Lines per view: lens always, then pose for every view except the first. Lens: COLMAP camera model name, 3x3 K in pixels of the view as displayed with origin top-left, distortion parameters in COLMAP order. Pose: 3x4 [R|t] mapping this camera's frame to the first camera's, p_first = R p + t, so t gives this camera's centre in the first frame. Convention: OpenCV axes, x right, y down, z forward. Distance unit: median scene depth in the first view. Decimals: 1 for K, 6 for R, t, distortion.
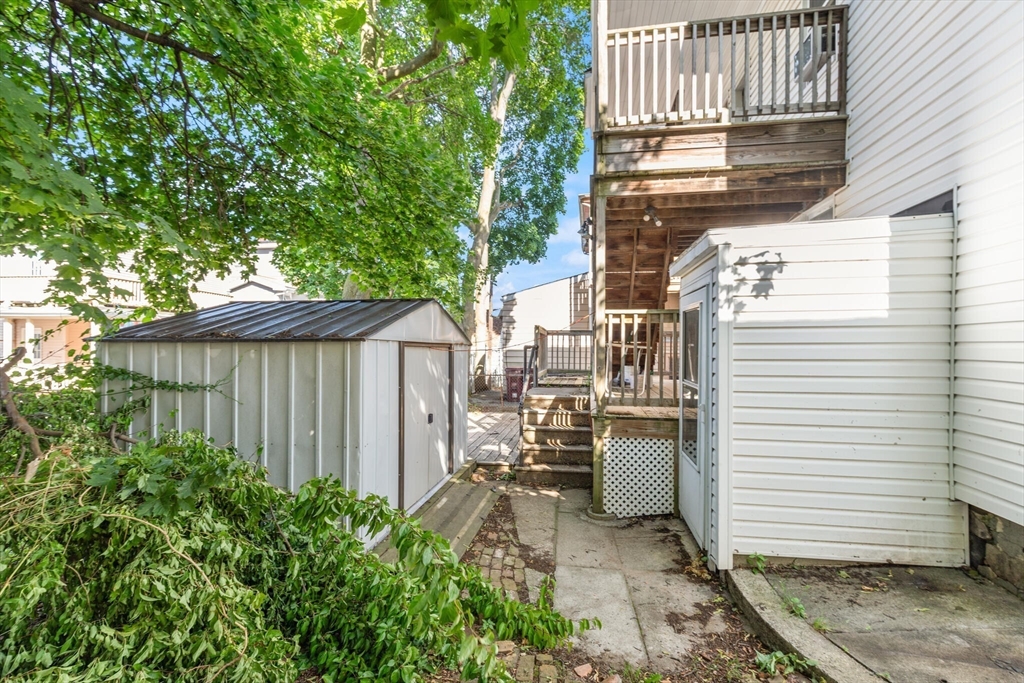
lens RADIAL K [[458.5, 0, 513.2], [0, 458.5, 345.7], [0, 0, 1]] dist [0.000781, -0.001375]
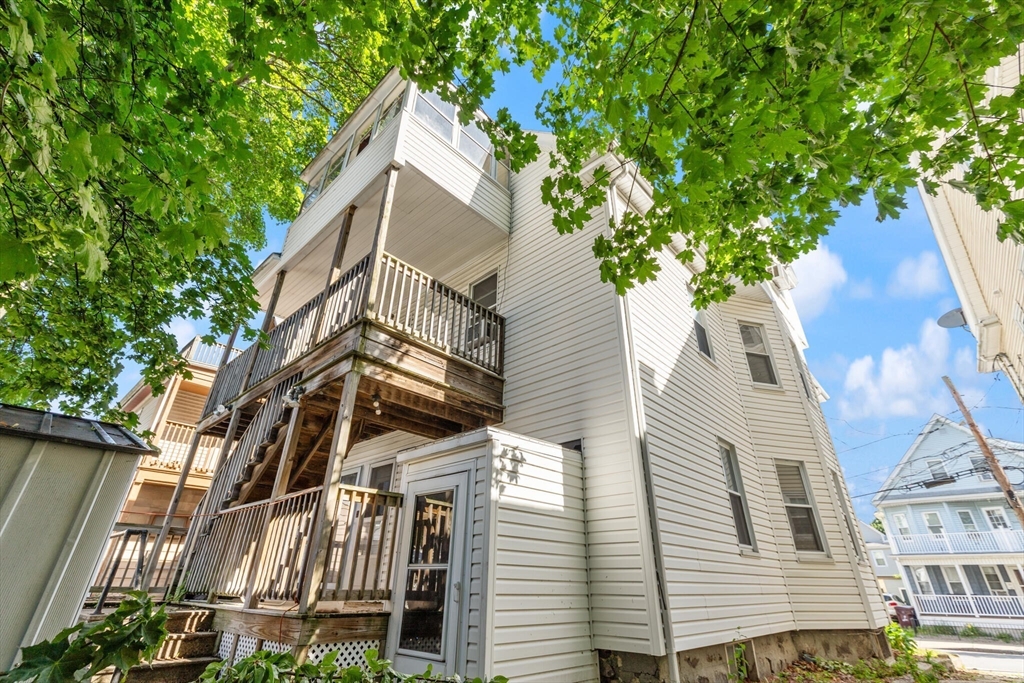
lens RADIAL K [[458.5, 0, 513.8], [0, 458.5, 335.7], [0, 0, 1]] dist [0.000781, -0.001375]
pose [[0.548456, 0.403234, 0.732529, -0.437189], [-0.008488, 0.878682, -0.477332, 0.107186], [-0.836136, 0.255578, 0.485341, 0.171723]]
